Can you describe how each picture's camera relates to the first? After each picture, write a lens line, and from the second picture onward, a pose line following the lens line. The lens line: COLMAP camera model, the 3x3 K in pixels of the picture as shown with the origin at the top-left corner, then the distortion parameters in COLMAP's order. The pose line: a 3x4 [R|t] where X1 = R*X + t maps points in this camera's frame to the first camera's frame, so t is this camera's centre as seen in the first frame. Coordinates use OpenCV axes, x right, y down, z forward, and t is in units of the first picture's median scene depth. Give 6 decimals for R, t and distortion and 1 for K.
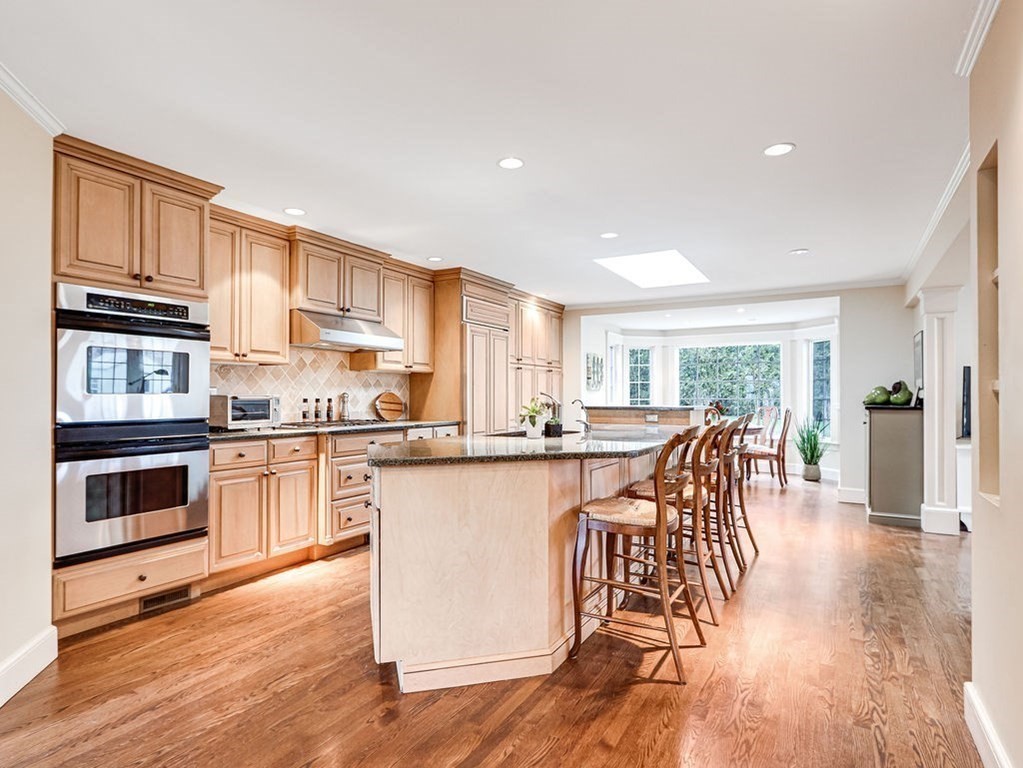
lens RADIAL K [[604.4, 0, 511.9], [0, 604.4, 388.3], [0, 0, 1]] dist [0.004329, 0.001097]
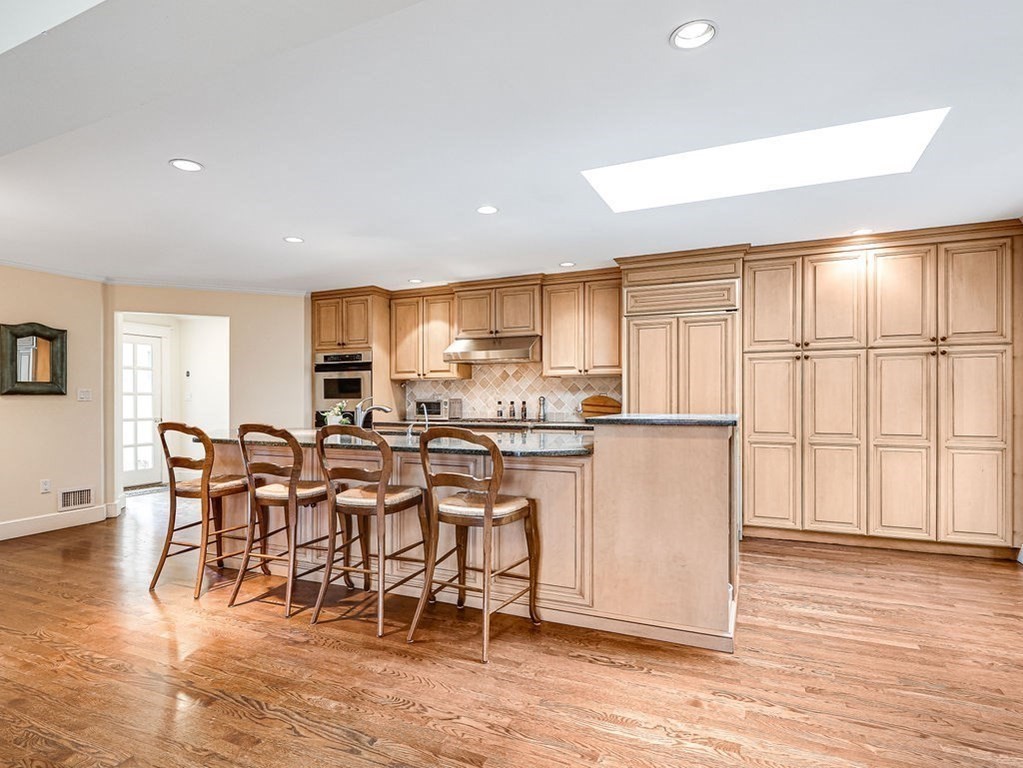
lens RADIAL K [[565.4, 0, 509.1], [0, 565.4, 395.2], [0, 0, 1]] dist [0.004307, 0.000306]
pose [[0.070433, -0.004937, -0.997504, 0.884371], [0.017201, 0.999845, -0.003734, 0.008134], [0.997368, -0.016895, 0.070507, 0.906805]]
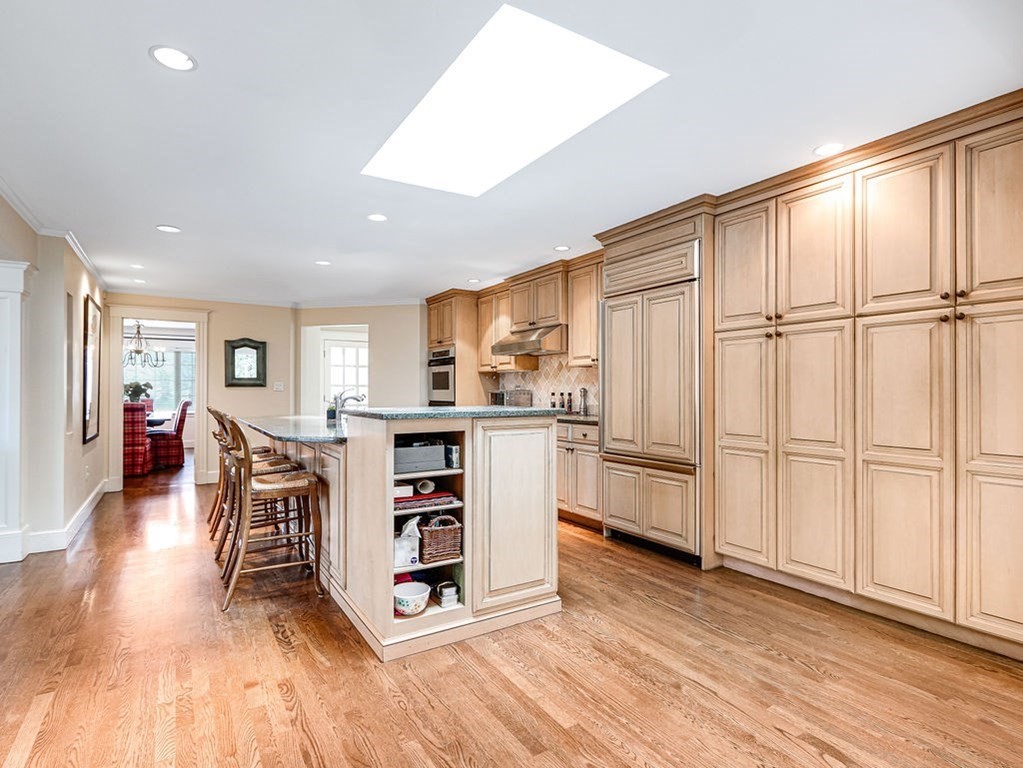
lens RADIAL K [[560.1, 0, 517.2], [0, 560.1, 381.6], [0, 0, 1]] dist [0.003301, -0.000733]
pose [[-0.505169, -0.010492, -0.862956, 0.735942], [0.014572, 0.999680, -0.020685, 0.016630], [0.862897, -0.023024, -0.504855, 1.508682]]
